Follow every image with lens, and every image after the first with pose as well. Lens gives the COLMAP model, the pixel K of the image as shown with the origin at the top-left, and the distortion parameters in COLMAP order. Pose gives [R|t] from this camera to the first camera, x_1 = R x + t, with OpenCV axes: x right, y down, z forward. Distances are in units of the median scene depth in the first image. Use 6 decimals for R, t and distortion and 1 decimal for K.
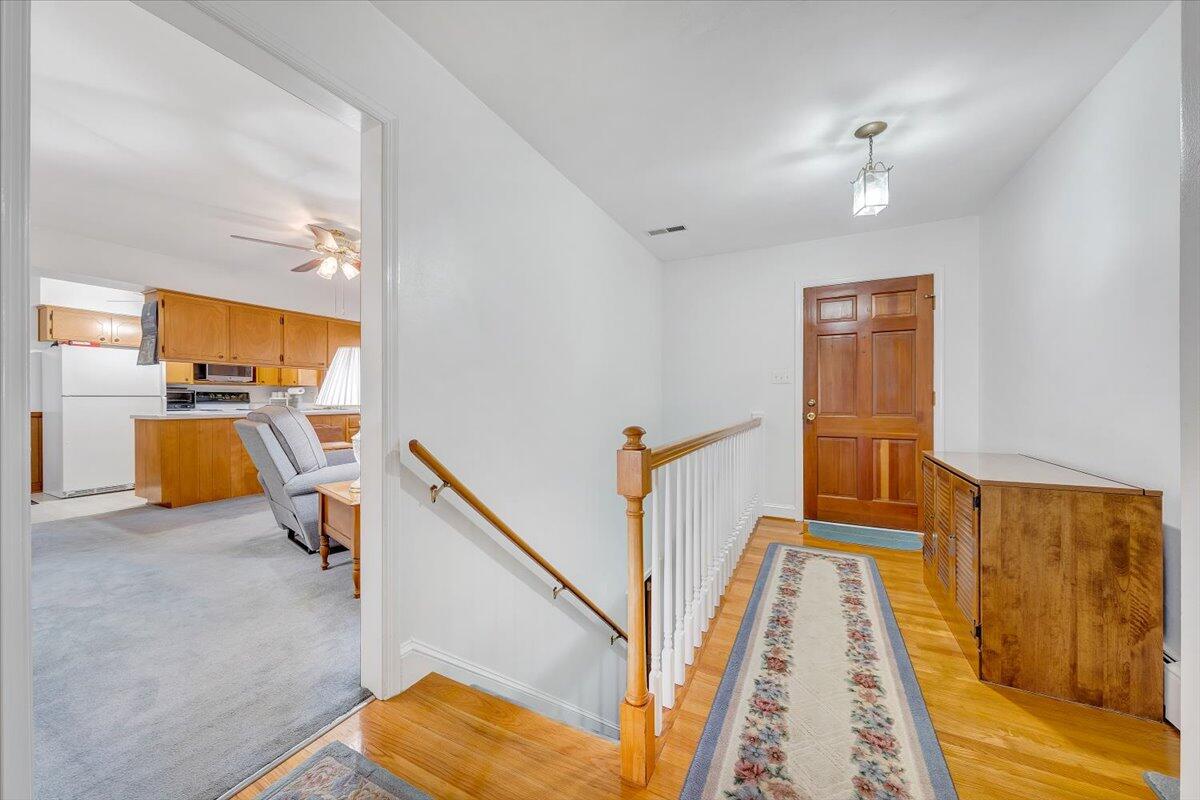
lens RADIAL K [[428.7, 0, 600.6], [0, 428.7, 403.3], [0, 0, 1]] dist [-0.001426, -0.000005]
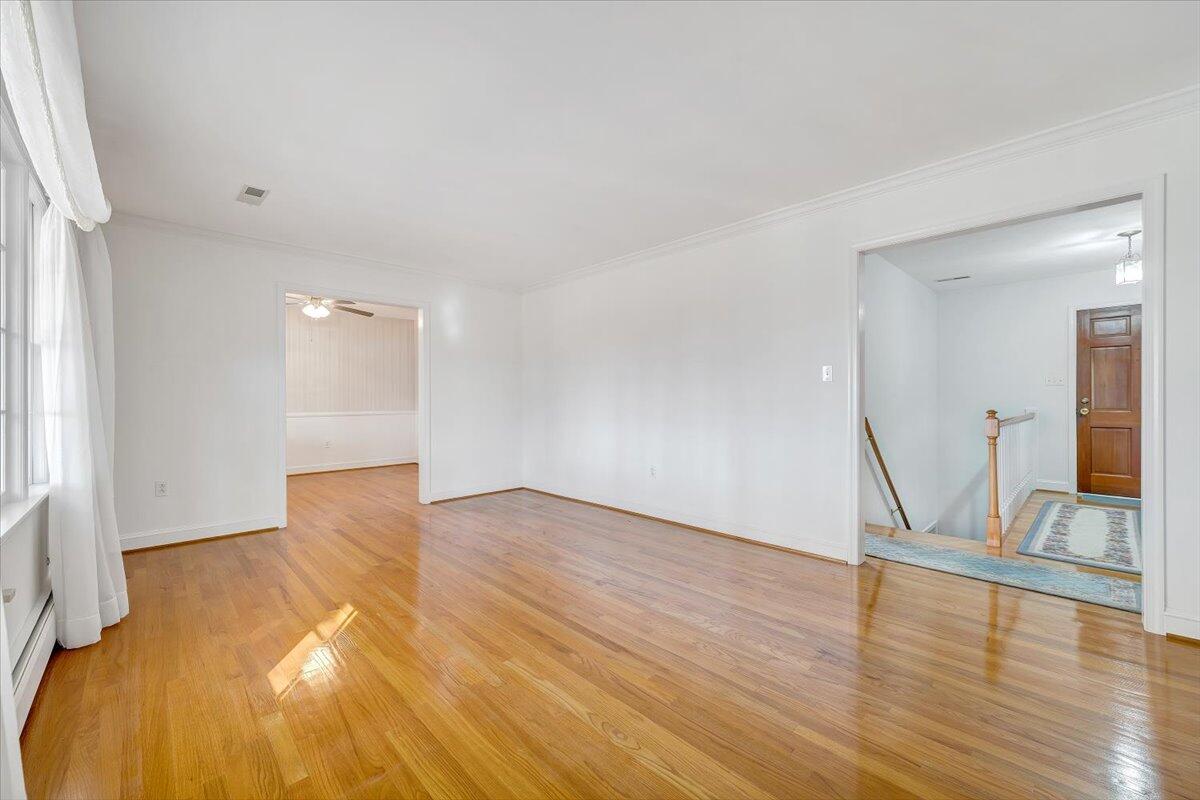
lens RADIAL K [[470.8, 0, 603.7], [0, 470.8, 401.5], [0, 0, 1]] dist [-0.002047, -0.000024]
pose [[0.940772, -0.000595, -0.339040, -0.443446], [0.000183, 0.999999, -0.001249, 0.003323], [0.339041, 0.001113, 0.940771, -0.932516]]
